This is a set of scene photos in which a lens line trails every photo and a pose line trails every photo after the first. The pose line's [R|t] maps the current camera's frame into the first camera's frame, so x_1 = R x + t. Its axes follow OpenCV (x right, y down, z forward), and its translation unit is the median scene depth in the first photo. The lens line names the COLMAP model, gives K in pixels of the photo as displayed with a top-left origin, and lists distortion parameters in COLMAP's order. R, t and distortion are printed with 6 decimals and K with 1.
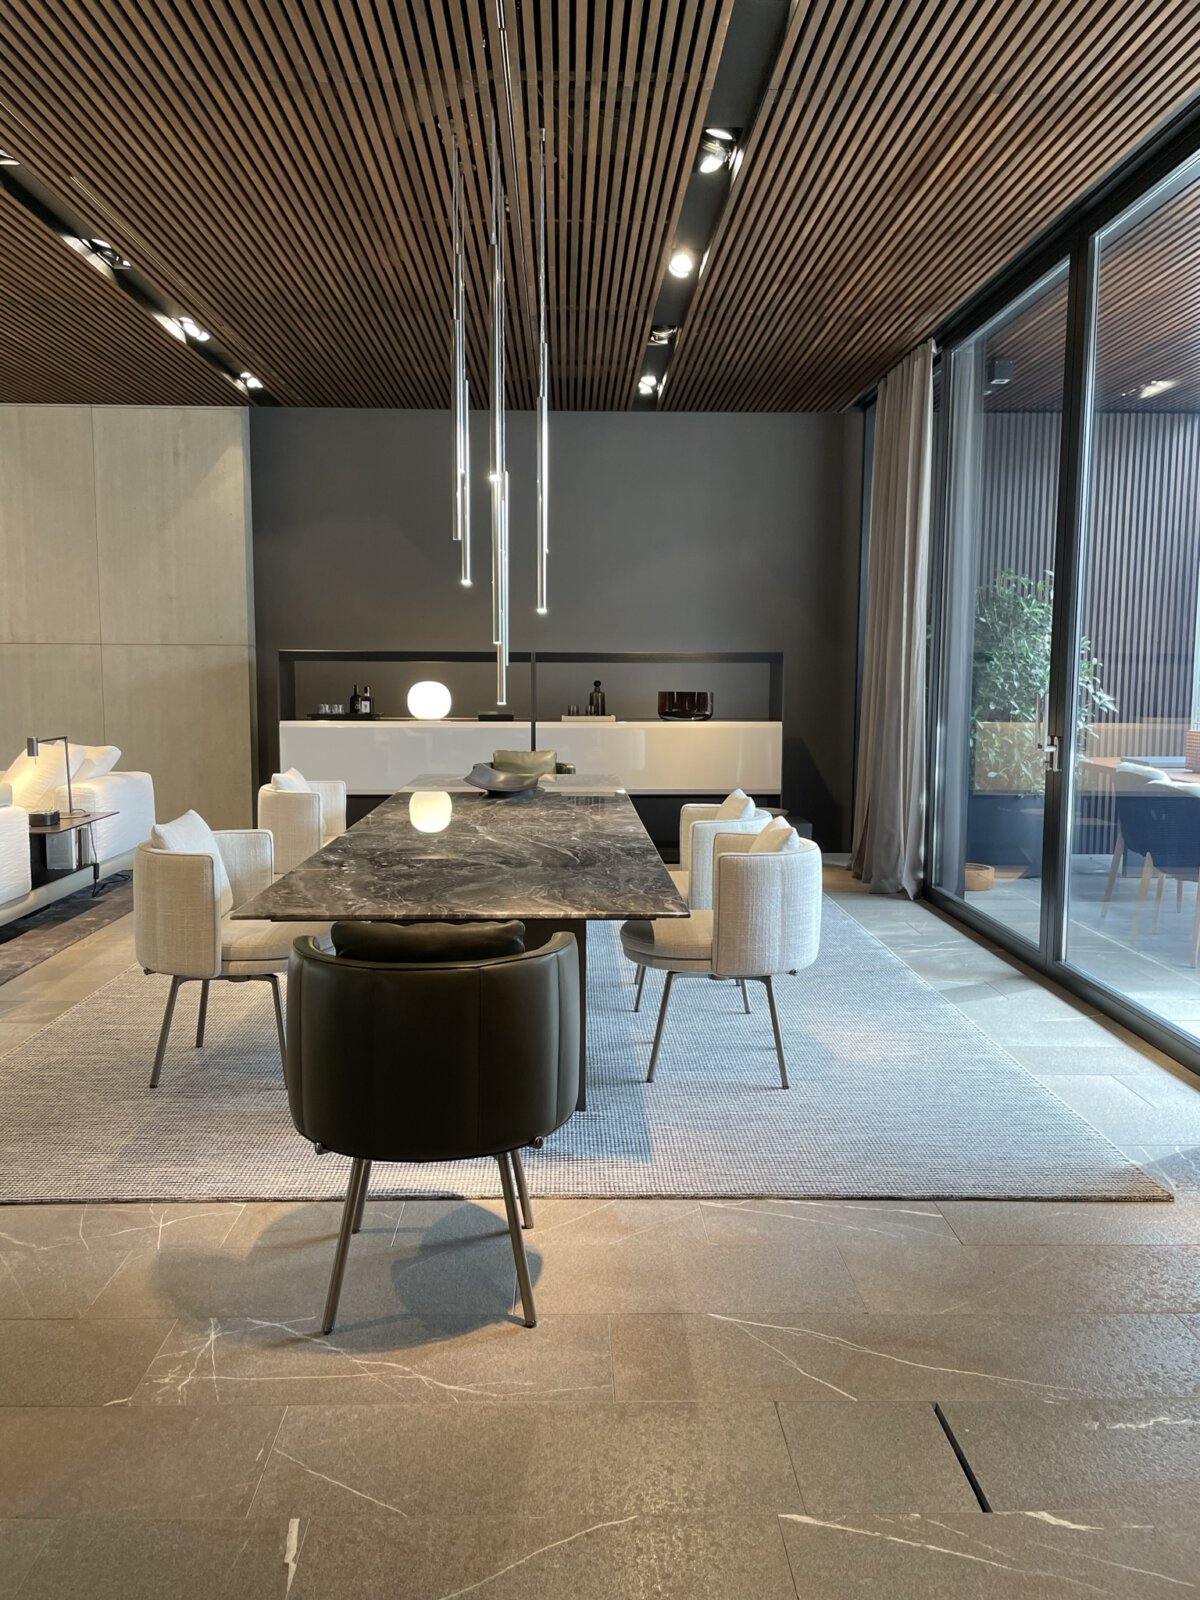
lens RADIAL K [[1221.4, 0, 602.4], [0, 1221.4, 797.6], [0, 0, 1]] dist [0.014383, 0.004105]
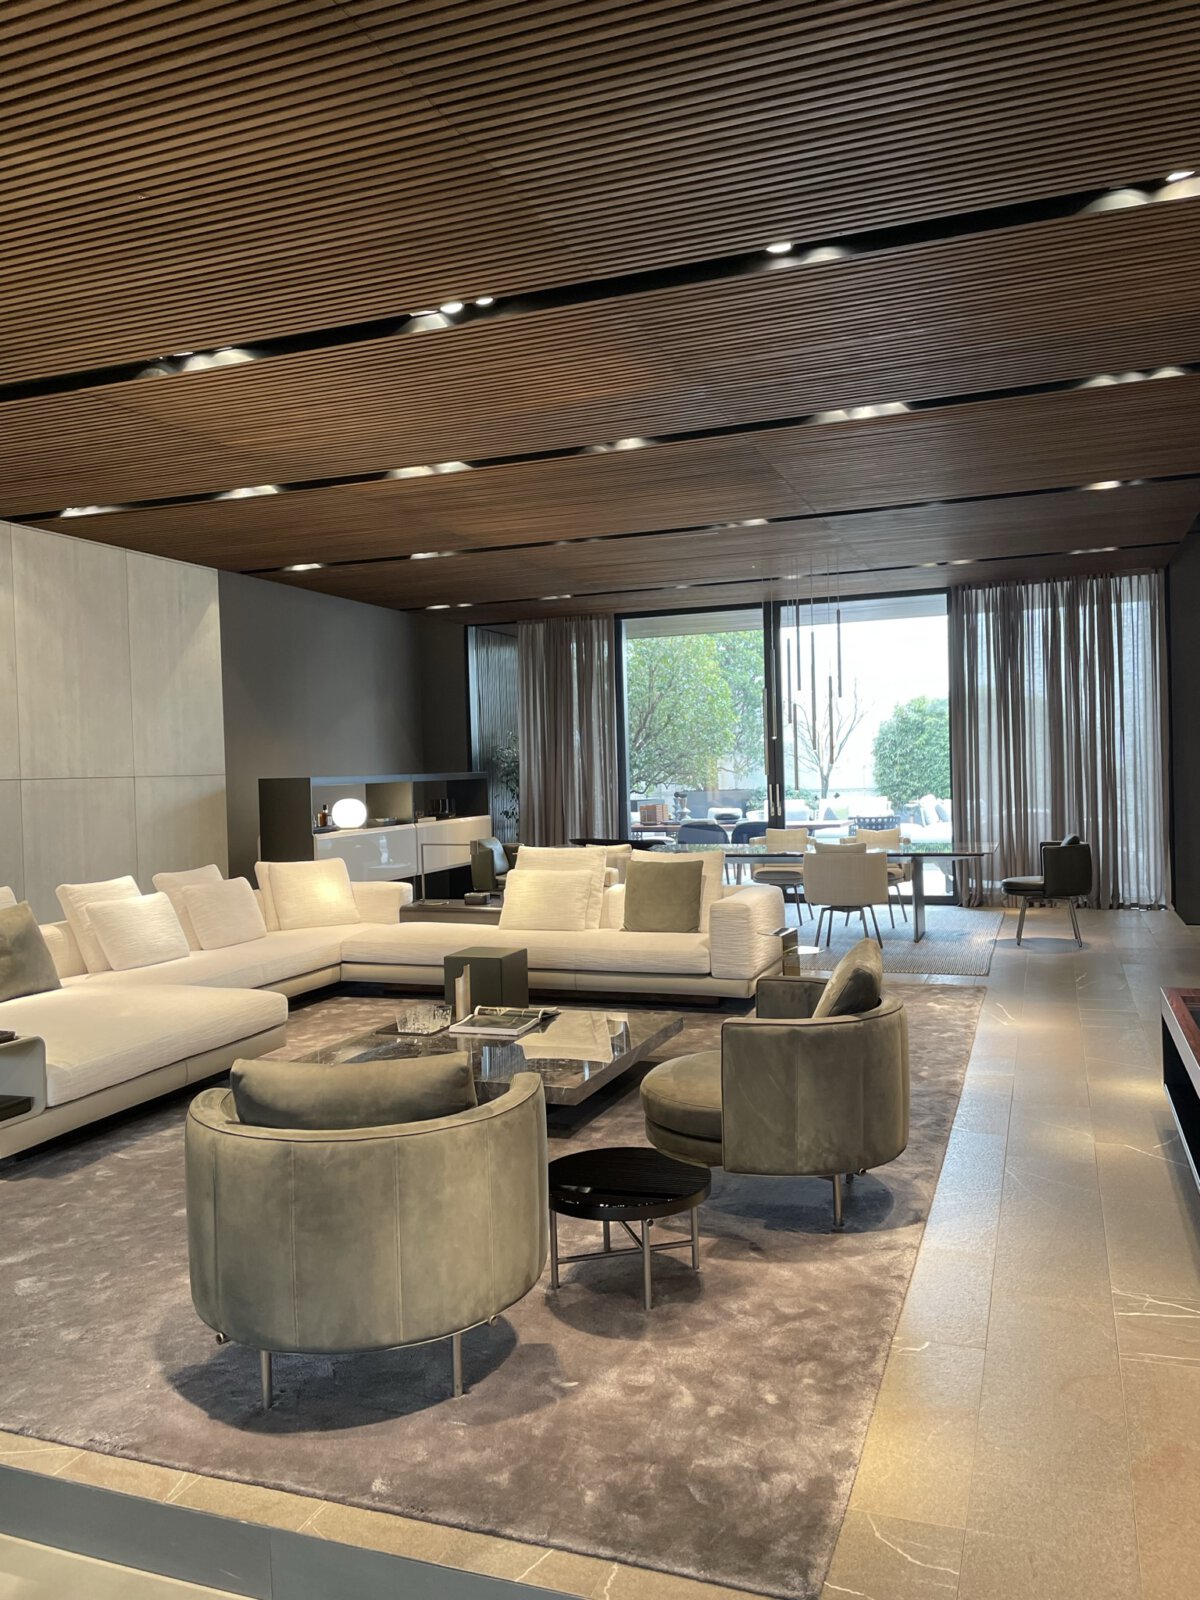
lens RADIAL K [[1221.4, 0, 599.6], [0, 1221.4, 798.4], [0, 0, 1]] dist [0.014383, 0.004105]
pose [[0.385036, -0.038948, 0.922080, -1.208775], [0.142290, 0.989668, -0.017613, -0.034957], [-0.911867, 0.137985, 0.386599, 0.256071]]
